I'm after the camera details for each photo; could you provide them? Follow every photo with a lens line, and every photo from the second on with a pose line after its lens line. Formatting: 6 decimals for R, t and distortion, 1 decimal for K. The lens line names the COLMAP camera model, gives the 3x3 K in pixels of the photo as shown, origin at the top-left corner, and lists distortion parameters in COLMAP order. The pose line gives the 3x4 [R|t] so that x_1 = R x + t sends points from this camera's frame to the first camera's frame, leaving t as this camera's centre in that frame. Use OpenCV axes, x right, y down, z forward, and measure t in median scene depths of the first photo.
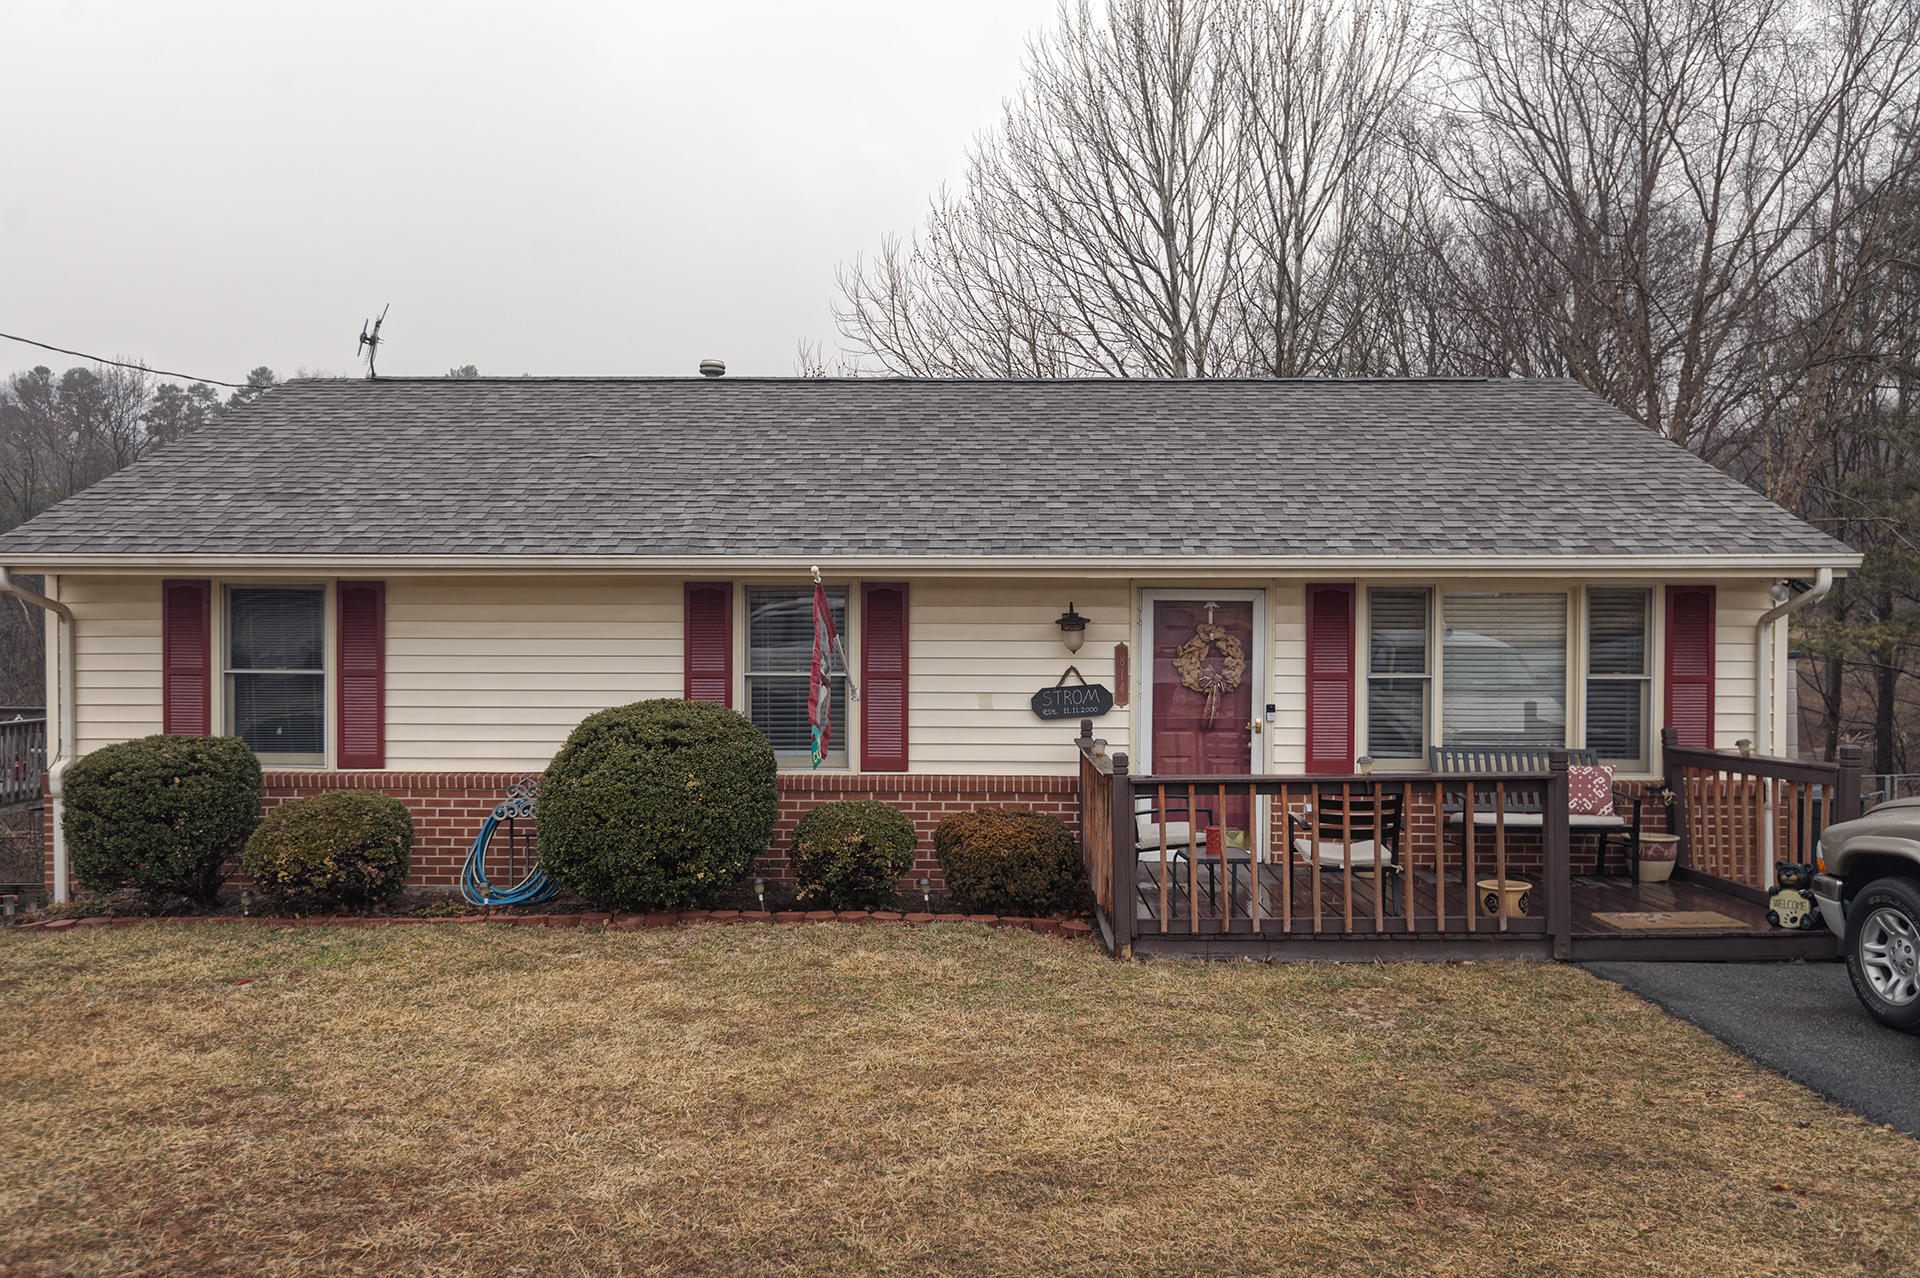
lens RADIAL K [[1484.4, 0, 960.0], [0, 1484.4, 639.0], [0, 0, 1]] dist [-0.009153, 0.000120]
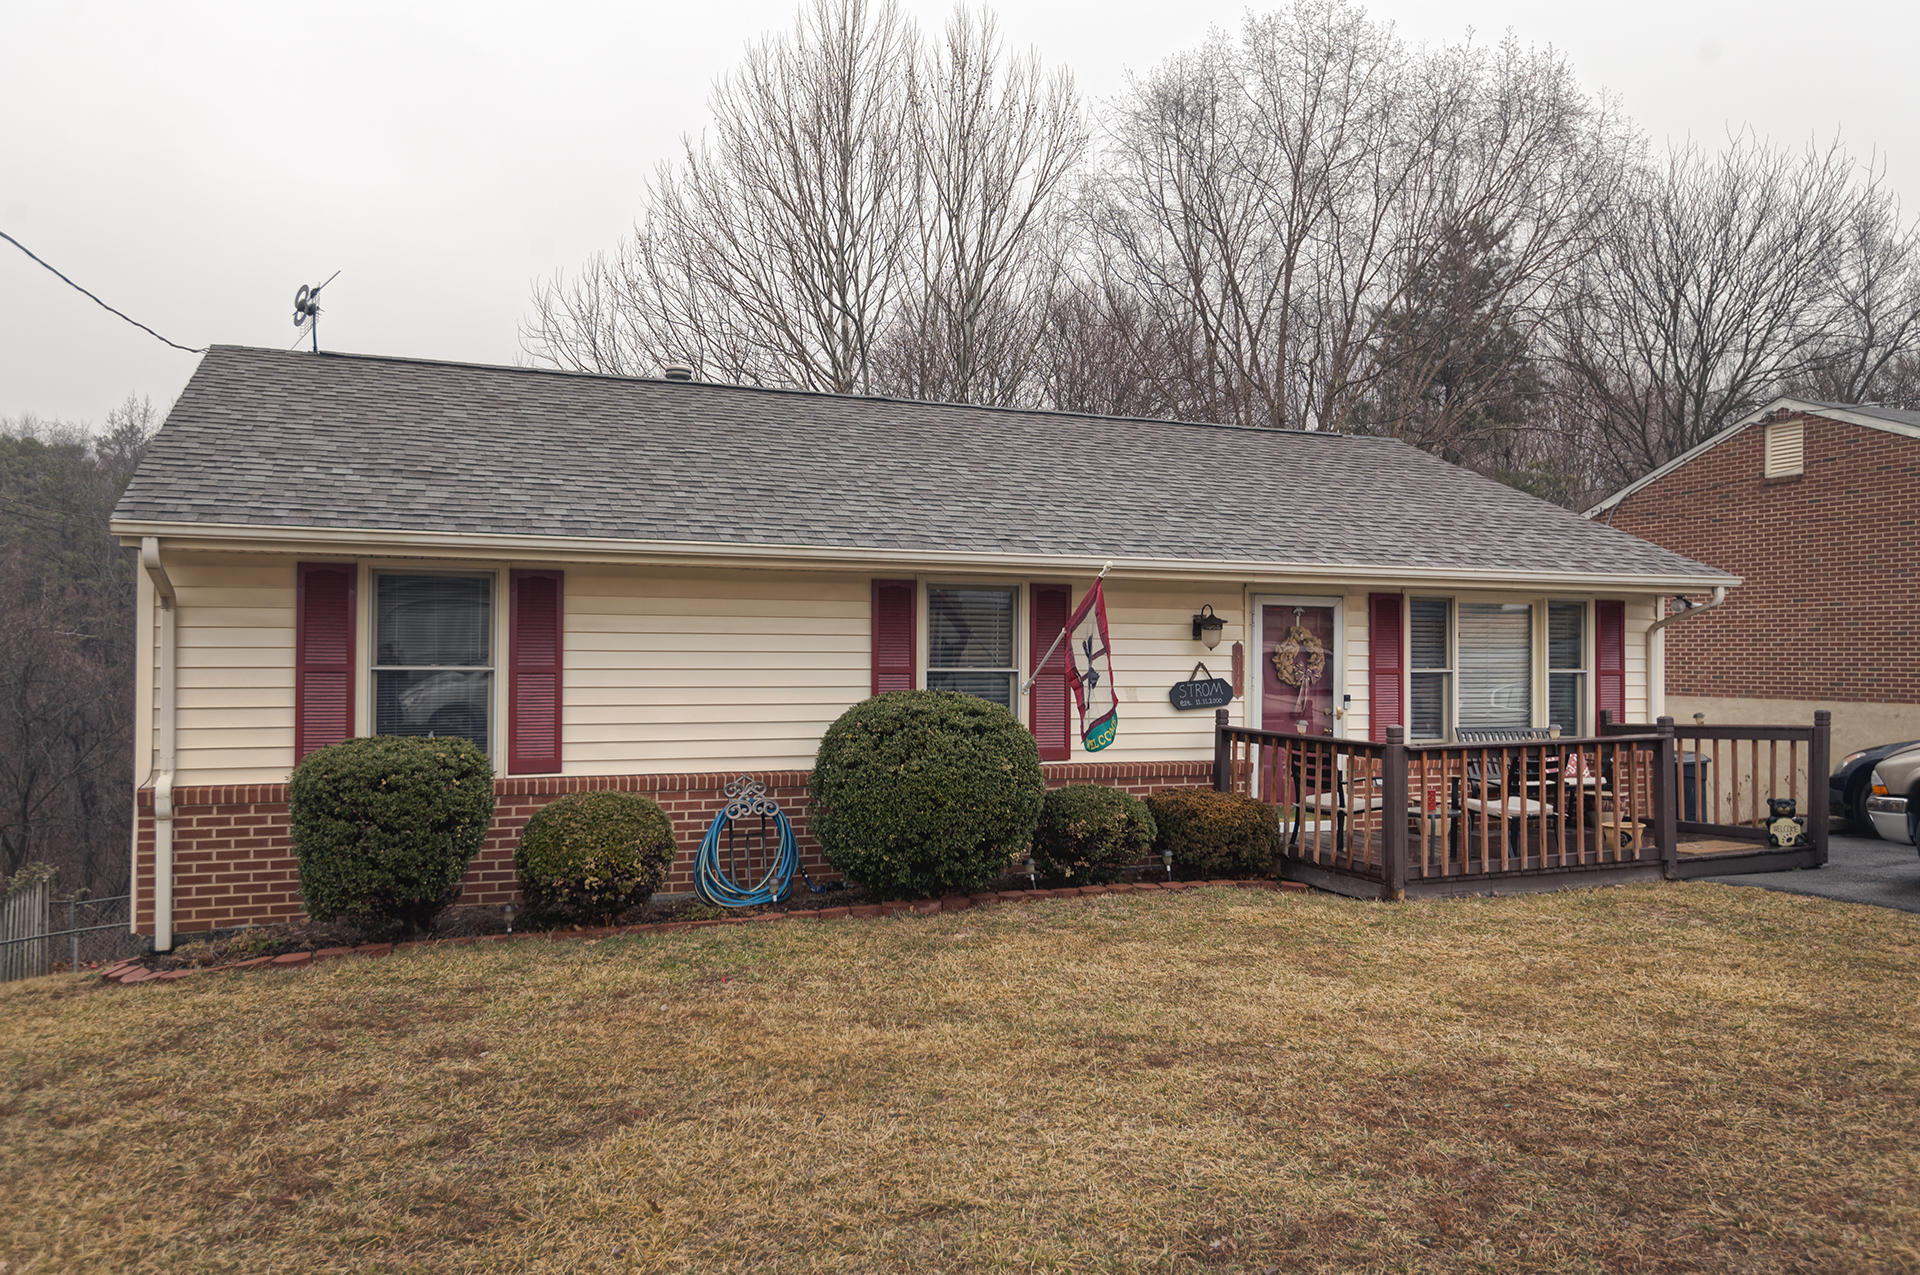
lens RADIAL K [[1454.2, 0, 960.0], [0, 1454.2, 637.5], [0, 0, 1]] dist [-0.004117, -0.006227]
pose [[0.912085, 0.008398, 0.409915, -0.542704], [0.005314, 0.999464, -0.032299, 0.034187], [-0.409966, 0.031637, 0.911552, 0.072290]]
